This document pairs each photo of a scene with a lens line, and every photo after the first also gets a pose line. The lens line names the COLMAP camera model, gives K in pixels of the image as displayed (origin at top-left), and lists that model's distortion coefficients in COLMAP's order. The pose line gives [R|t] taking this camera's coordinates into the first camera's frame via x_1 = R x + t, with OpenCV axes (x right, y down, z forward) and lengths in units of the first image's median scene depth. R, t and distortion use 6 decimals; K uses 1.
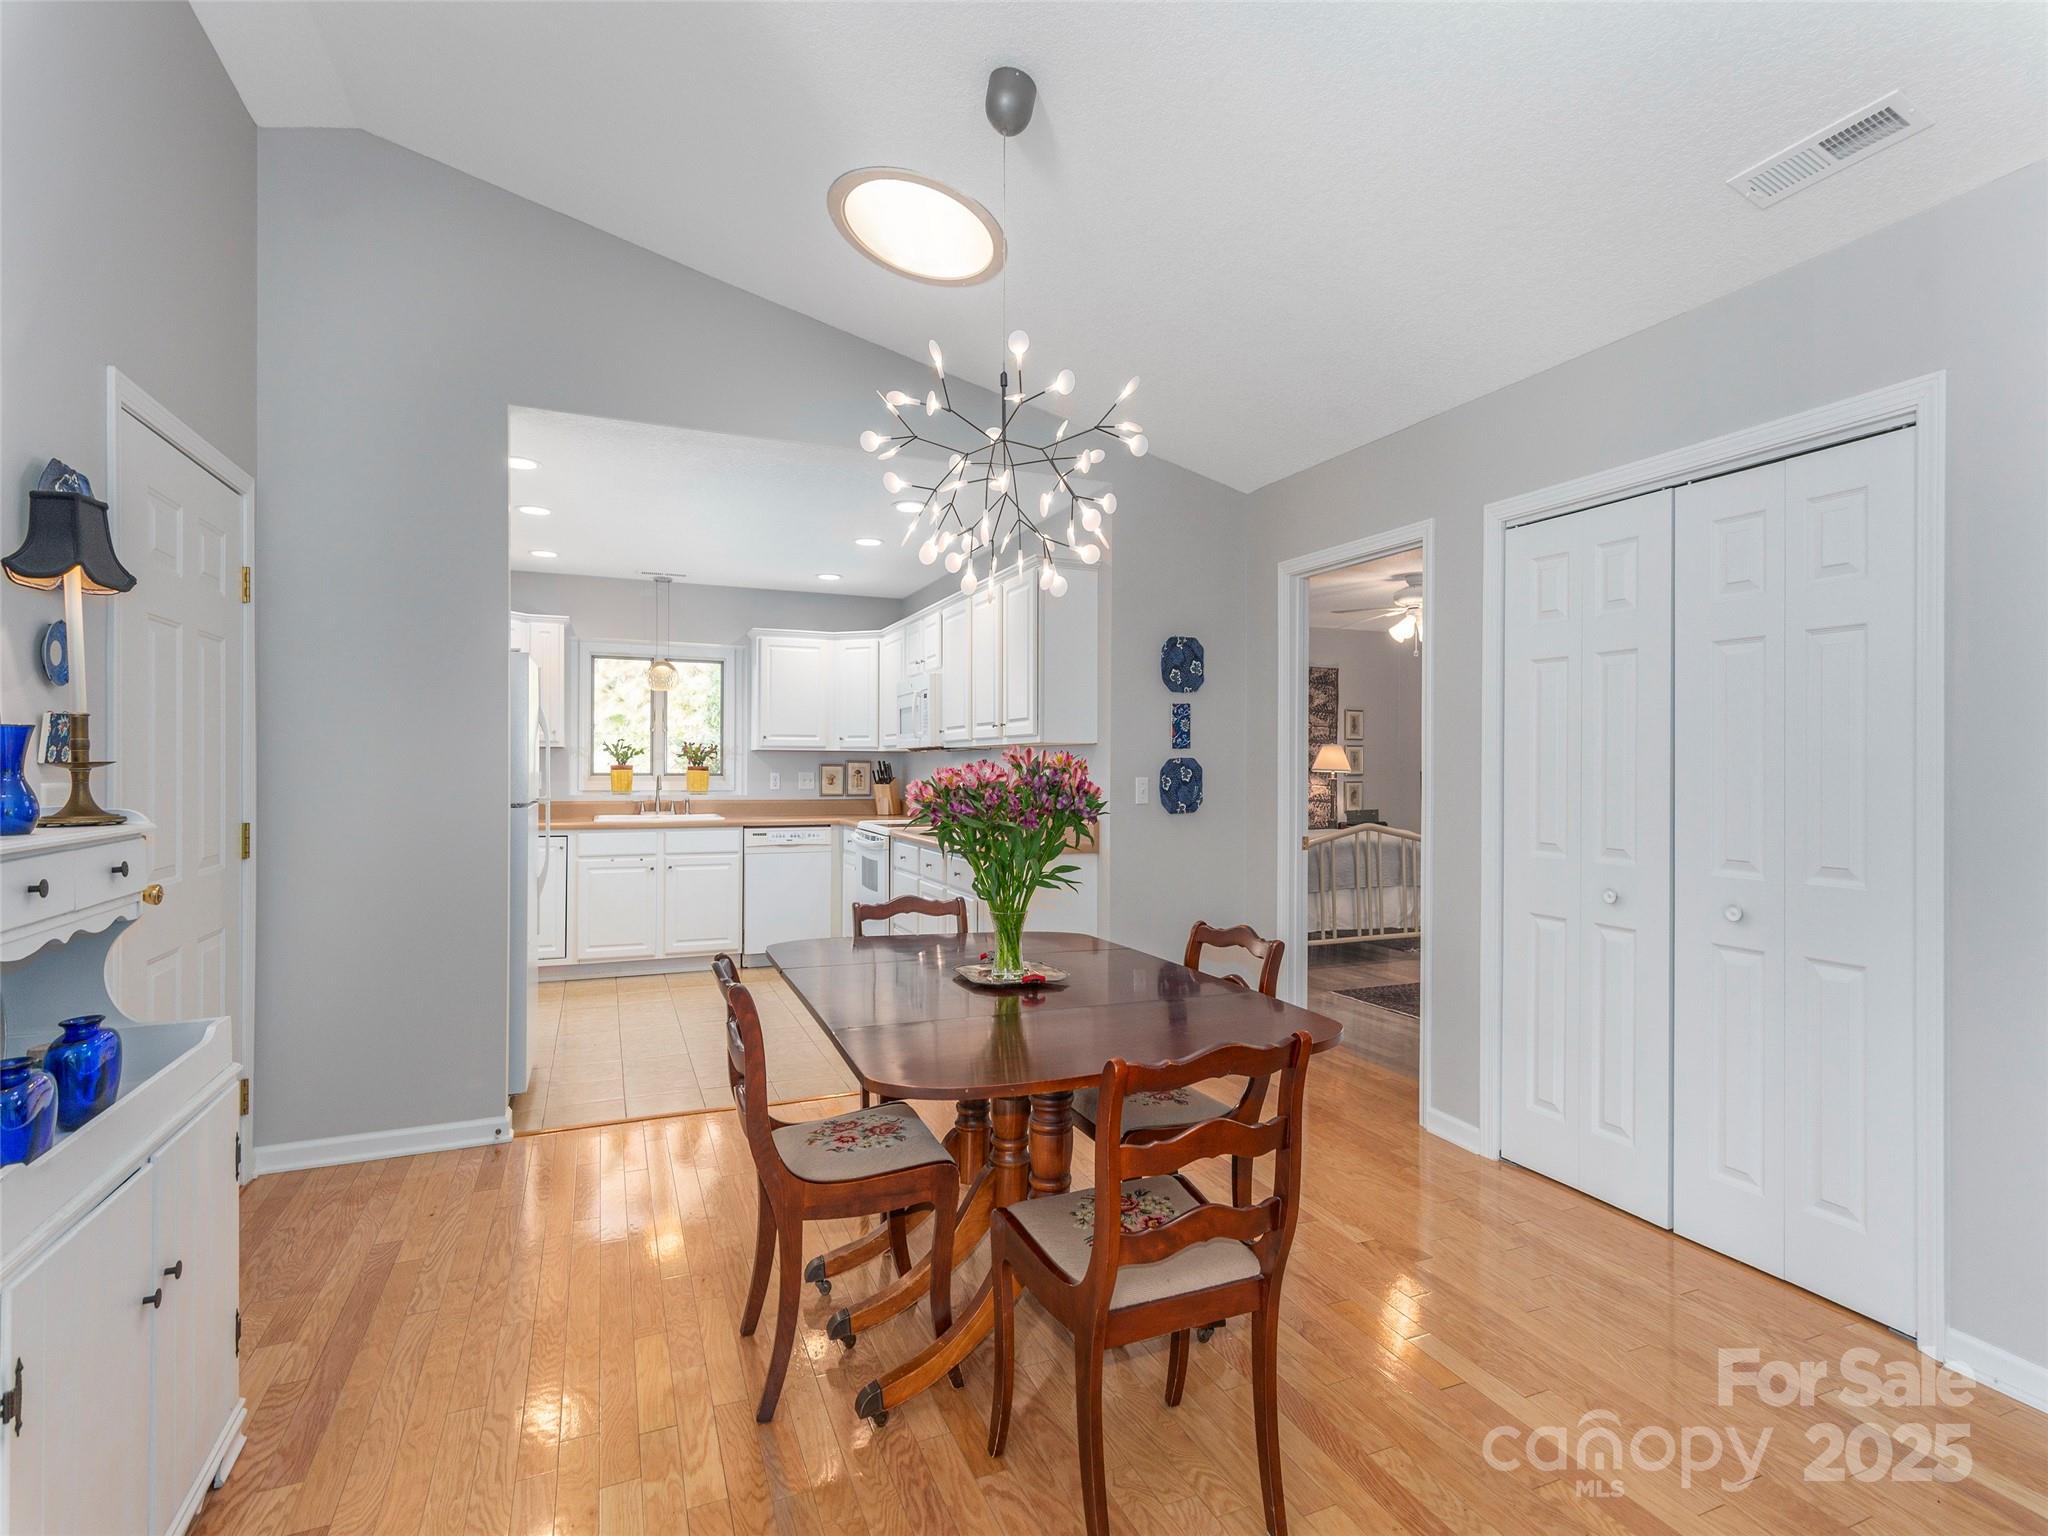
lens RADIAL K [[1003.2, 0, 1027.6], [0, 1003.2, 768.3], [0, 0, 1]] dist [0.005594, -0.001516]
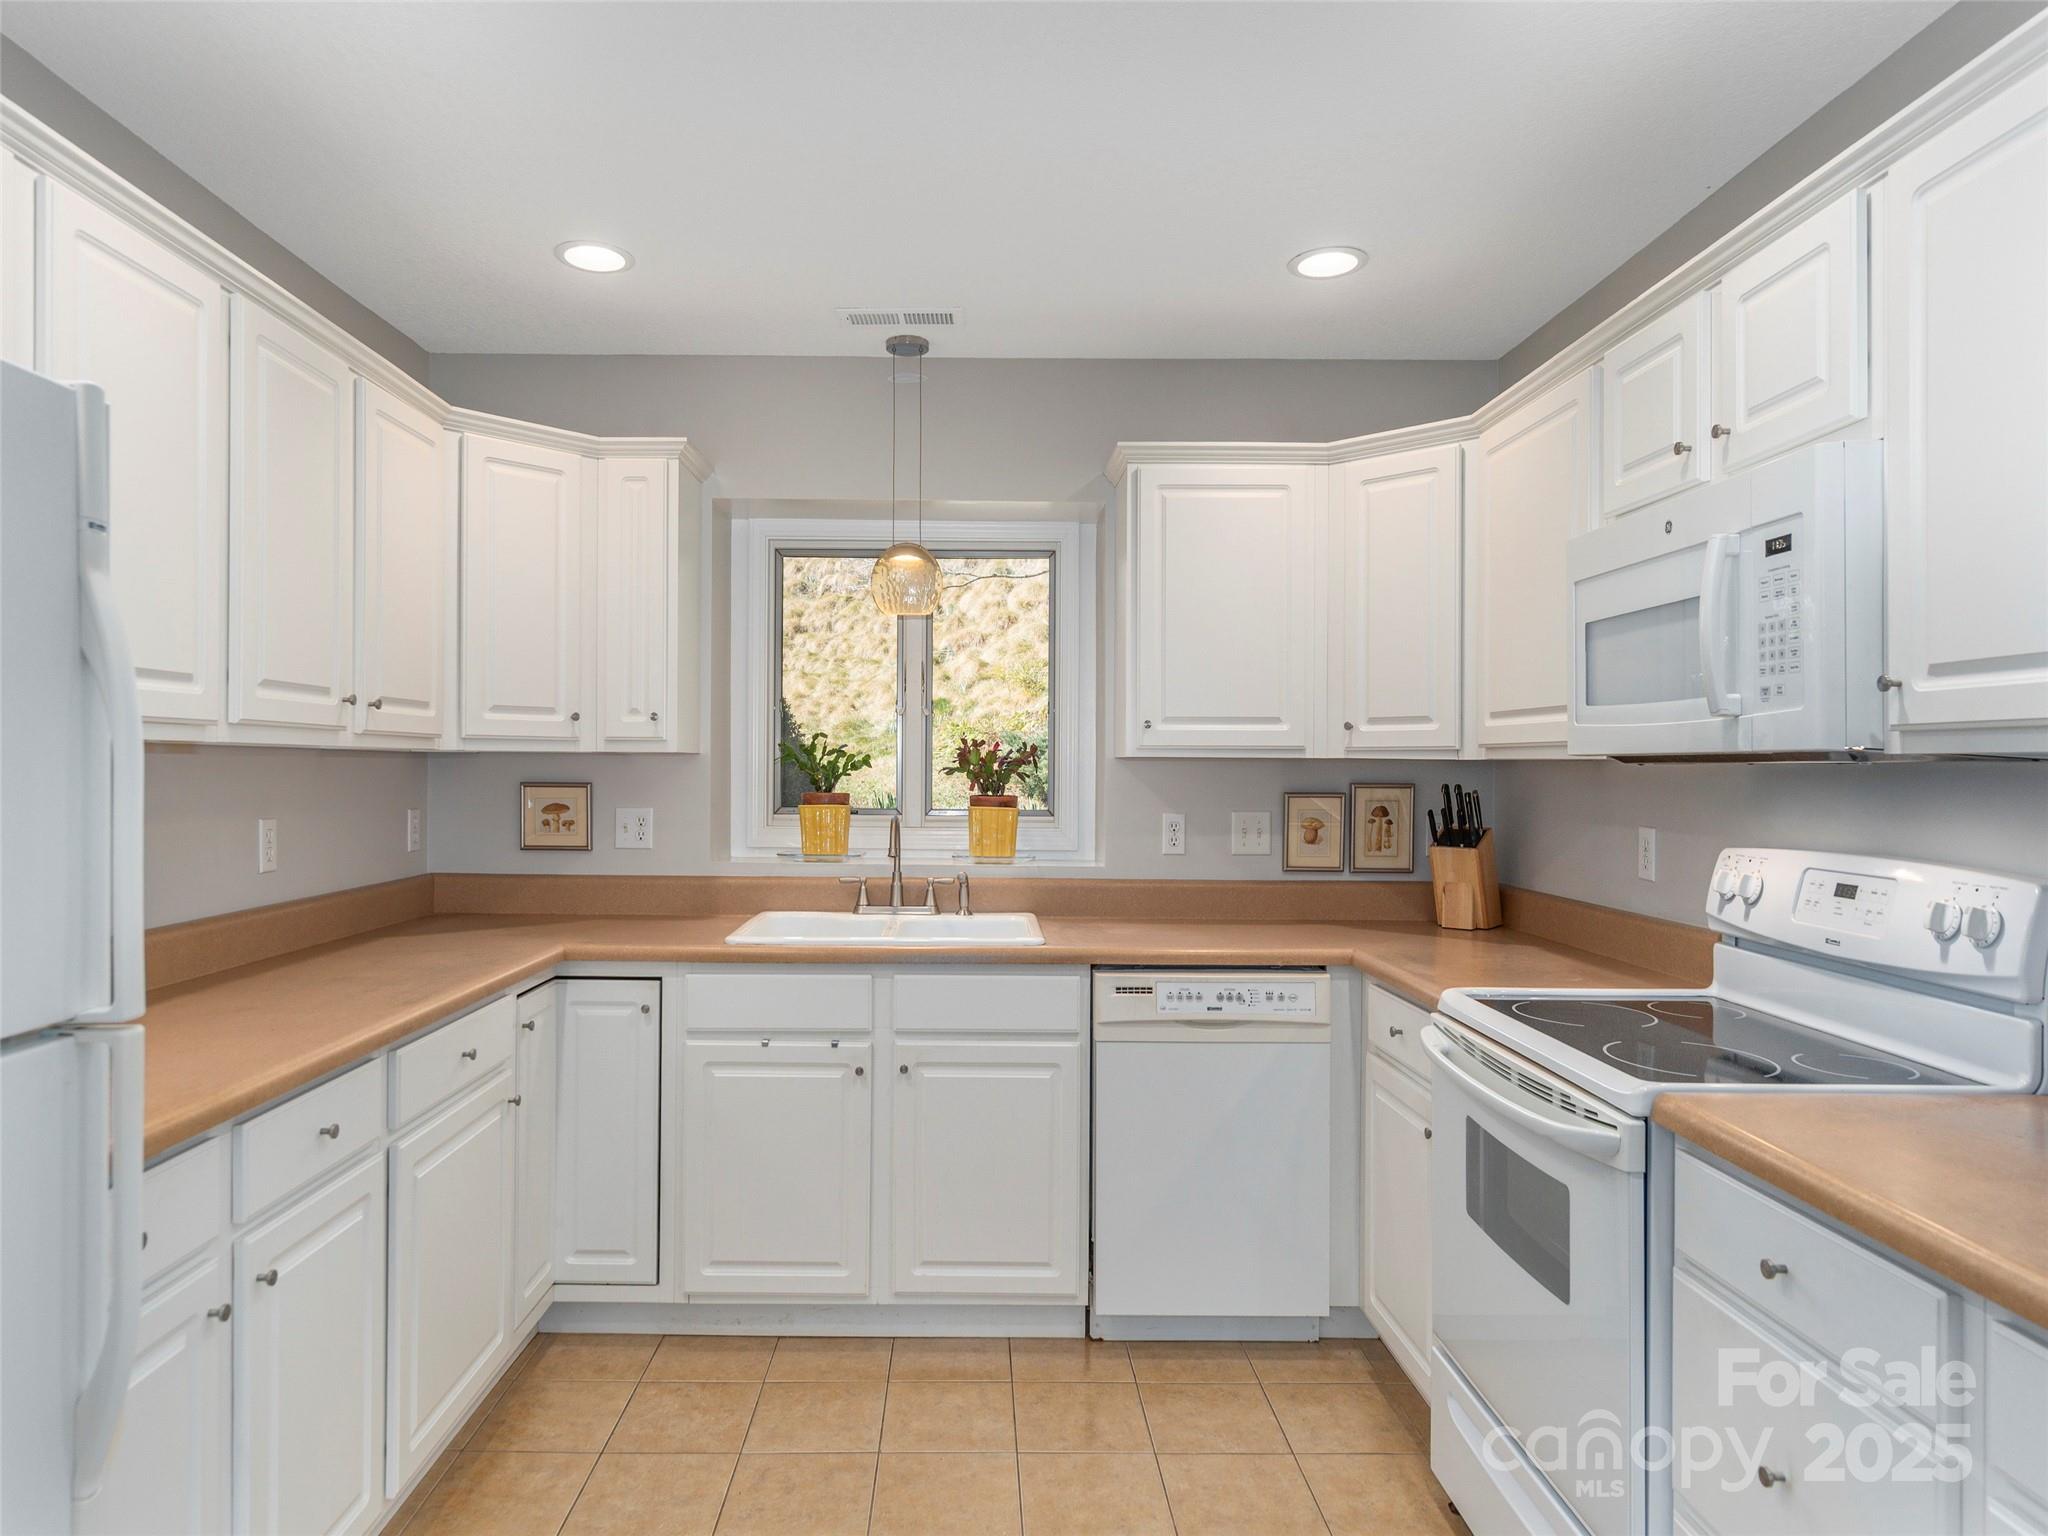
lens RADIAL K [[1250.7, 0, 1020.2], [0, 1250.7, 765.1], [0, 0, 1]] dist [0.000492, 0.000063]
pose [[0.937615, 0.002083, -0.347669, -0.137993], [-0.003345, 0.999990, -0.003030, -0.013149], [0.347659, 0.004004, 0.937612, 0.520269]]
